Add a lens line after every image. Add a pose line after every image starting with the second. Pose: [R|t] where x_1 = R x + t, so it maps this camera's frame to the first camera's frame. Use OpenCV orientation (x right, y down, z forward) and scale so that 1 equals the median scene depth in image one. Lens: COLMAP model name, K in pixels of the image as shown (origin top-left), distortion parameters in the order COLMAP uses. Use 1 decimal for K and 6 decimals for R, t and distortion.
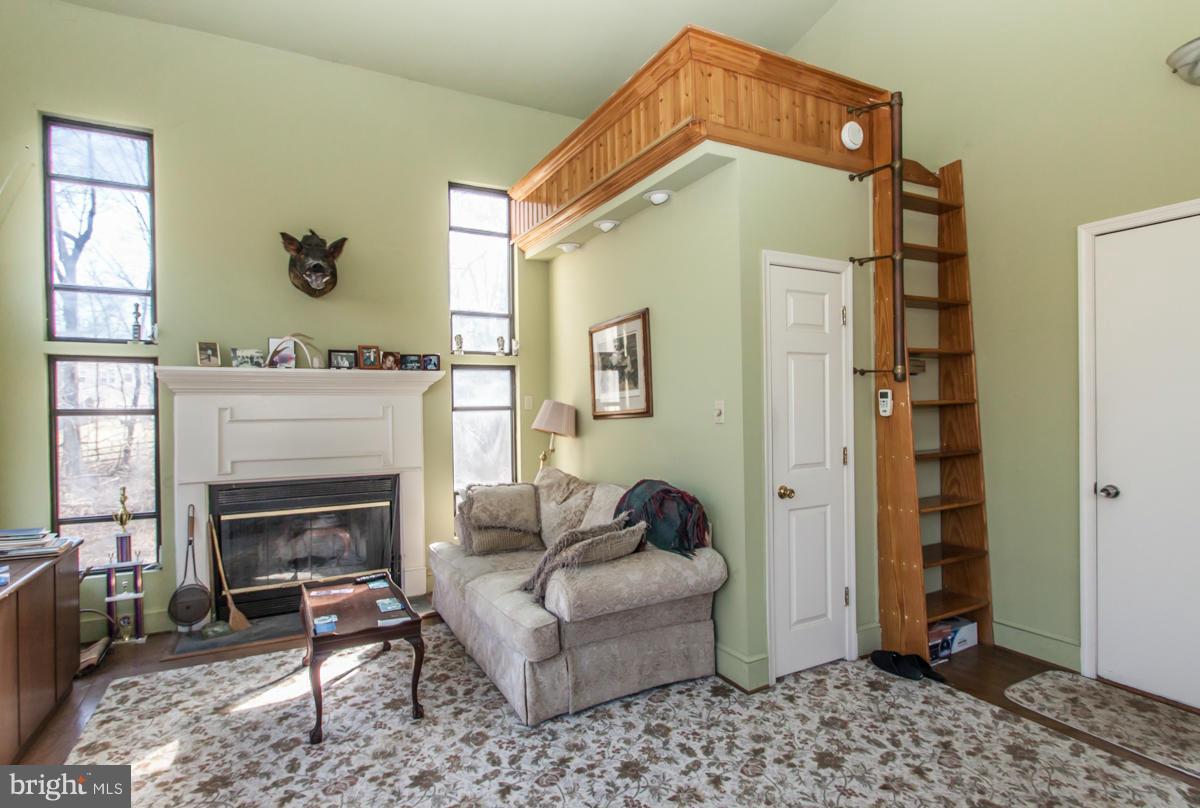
lens RADIAL K [[610.0, 0, 600.0], [0, 610.0, 404.0], [0, 0, 1]] dist [-0.000512, -0.000067]
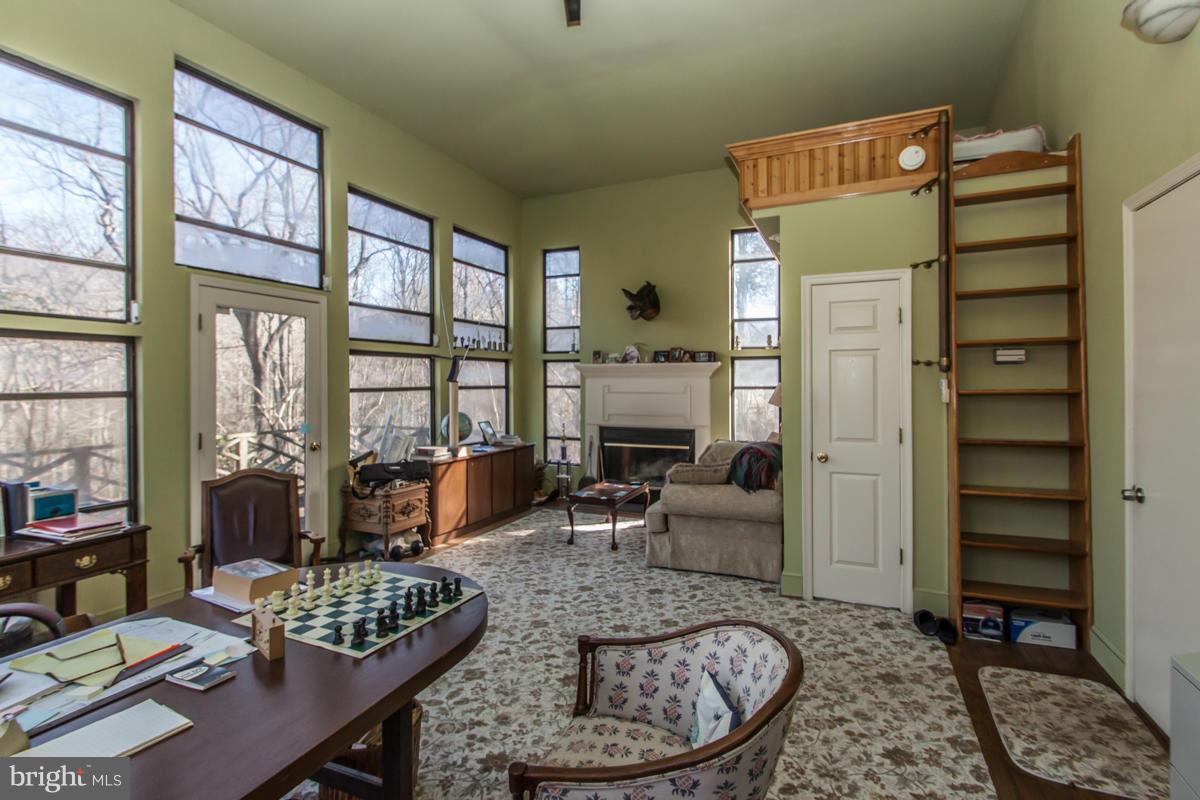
lens RADIAL K [[570.0, 0, 597.4], [0, 570.0, 384.0], [0, 0, 1]] dist [0.002666, 0.000037]
pose [[0.623985, 0.012902, -0.781330, 0.898918], [-0.002666, 0.999893, 0.014382, -0.028100], [0.781432, -0.006891, 0.623953, -0.132335]]
